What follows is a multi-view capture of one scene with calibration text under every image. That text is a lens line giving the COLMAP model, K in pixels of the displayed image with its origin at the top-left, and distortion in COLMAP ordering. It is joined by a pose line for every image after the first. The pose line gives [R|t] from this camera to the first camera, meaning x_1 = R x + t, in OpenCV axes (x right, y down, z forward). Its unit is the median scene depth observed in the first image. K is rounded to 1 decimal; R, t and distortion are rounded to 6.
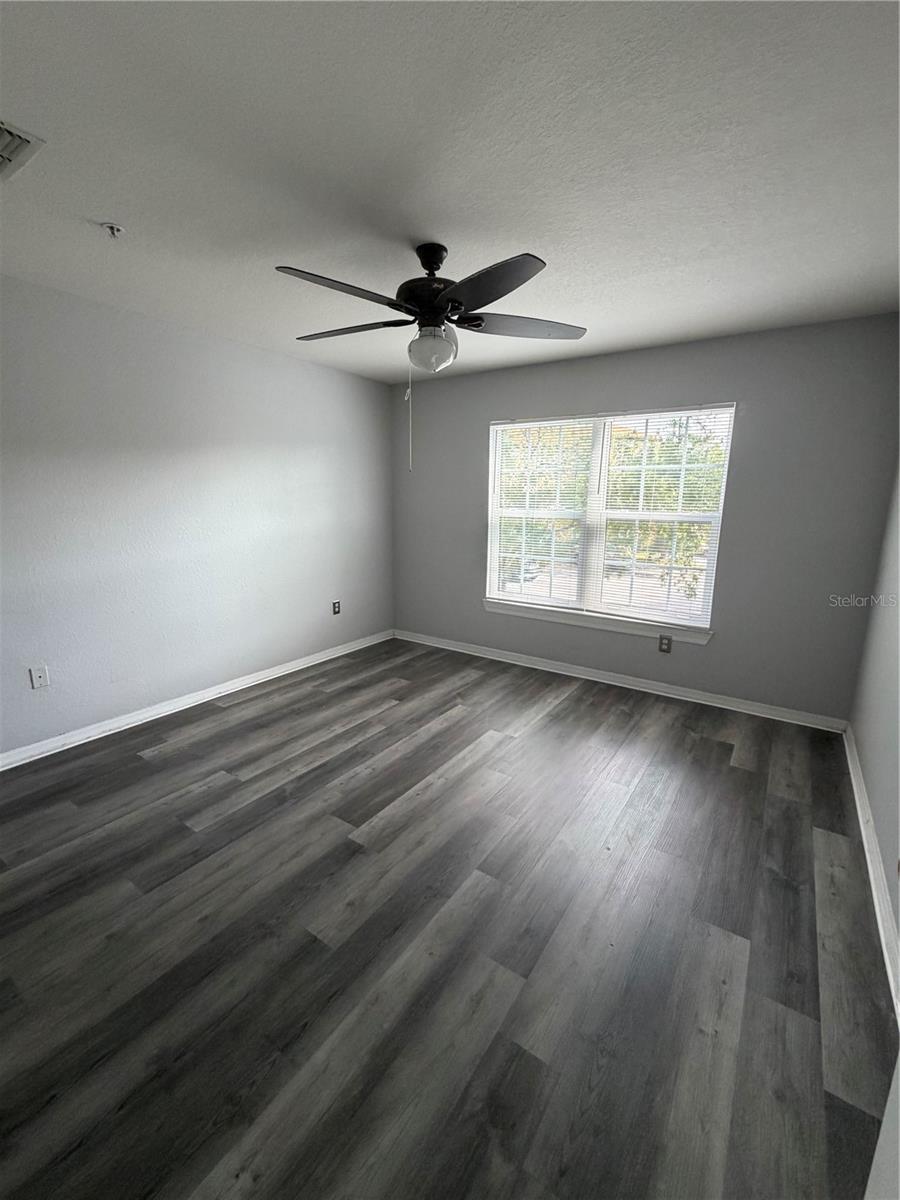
lens RADIAL K [[509.4, 0, 450.0], [0, 509.4, 600.0], [0, 0, 1]] dist [0.000392, 0.000005]
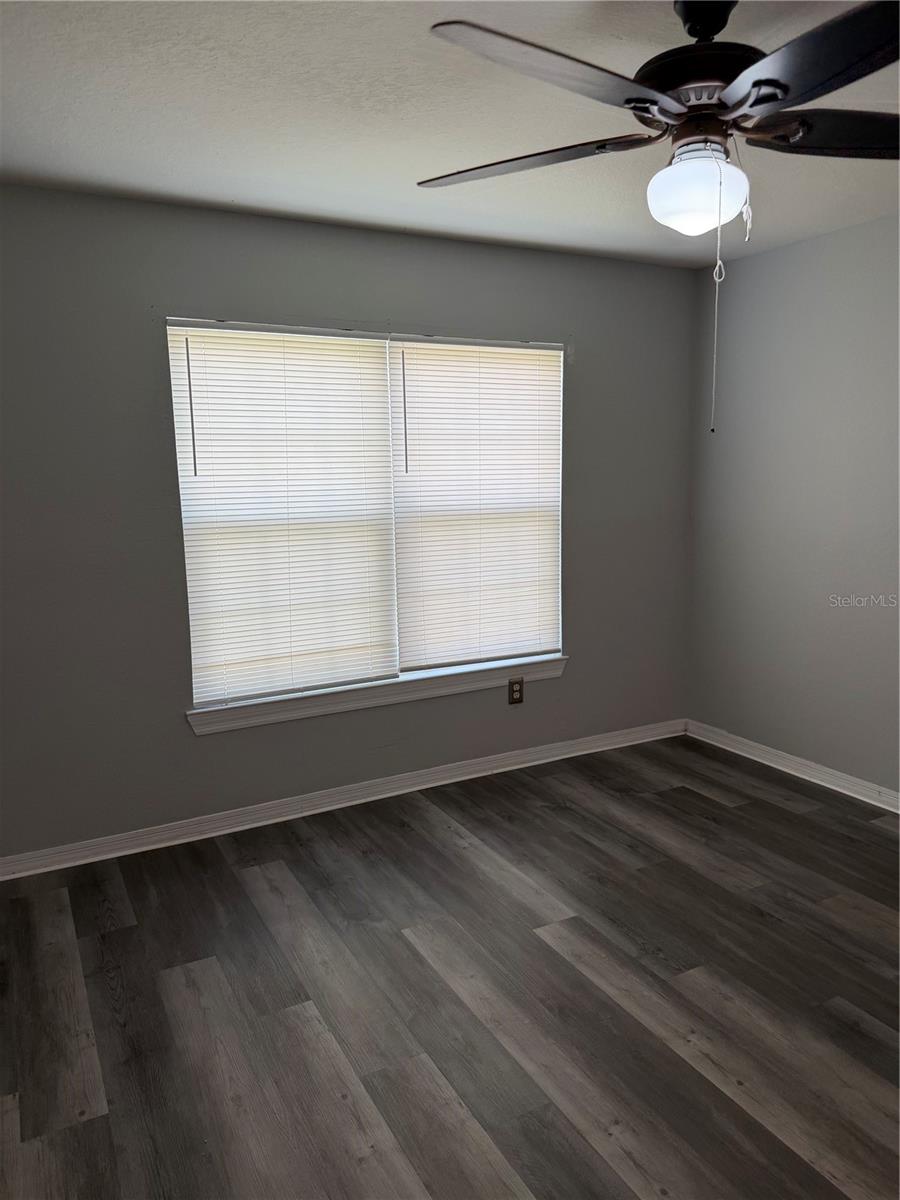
lens RADIAL K [[838.0, 0, 452.9], [0, 838.0, 600.9], [0, 0, 1]] dist [0.100474, -0.142087]
pose [[0.456588, -0.152454, 0.876519, -0.559098], [0.203502, 0.976986, 0.063921, -0.116696], [-0.866091, 0.149188, 0.477105, 0.530497]]
